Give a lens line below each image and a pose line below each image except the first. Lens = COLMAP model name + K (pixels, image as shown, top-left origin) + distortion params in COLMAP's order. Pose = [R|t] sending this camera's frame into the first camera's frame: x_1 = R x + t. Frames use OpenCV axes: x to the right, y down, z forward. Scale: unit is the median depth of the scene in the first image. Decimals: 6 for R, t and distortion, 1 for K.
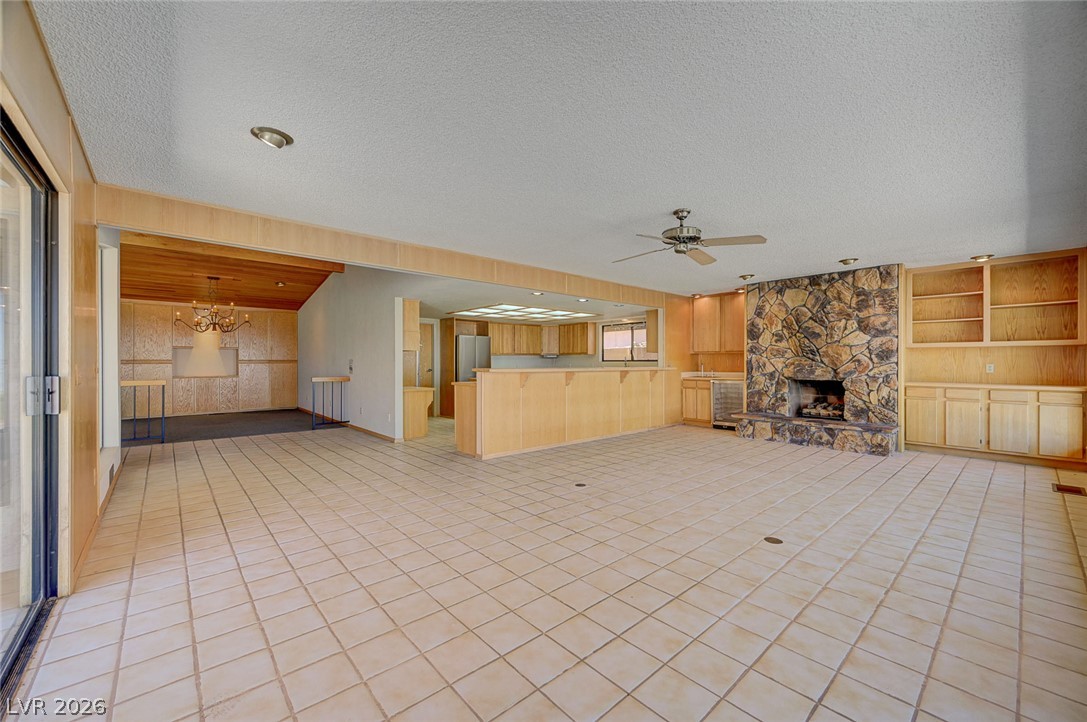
lens RADIAL K [[431.3, 0, 543.5], [0, 431.3, 361.0], [0, 0, 1]] dist [-0.000818, -0.000102]
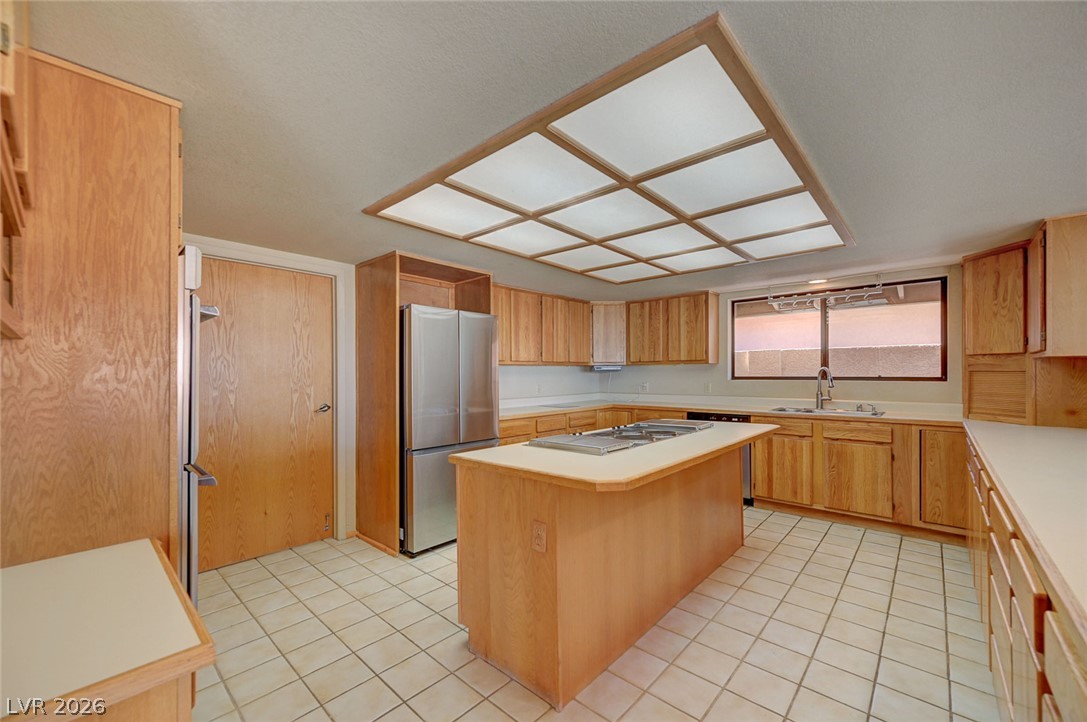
lens RADIAL K [[435.8, 0, 547.0], [0, 435.8, 370.1], [0, 0, 1]] dist [0.001489, 0.000449]
pose [[0.992956, 0.000422, 0.118484, -0.114110], [0.000042, 0.999992, -0.003908, -0.007354], [-0.118485, 0.003885, 0.992948, 0.569659]]
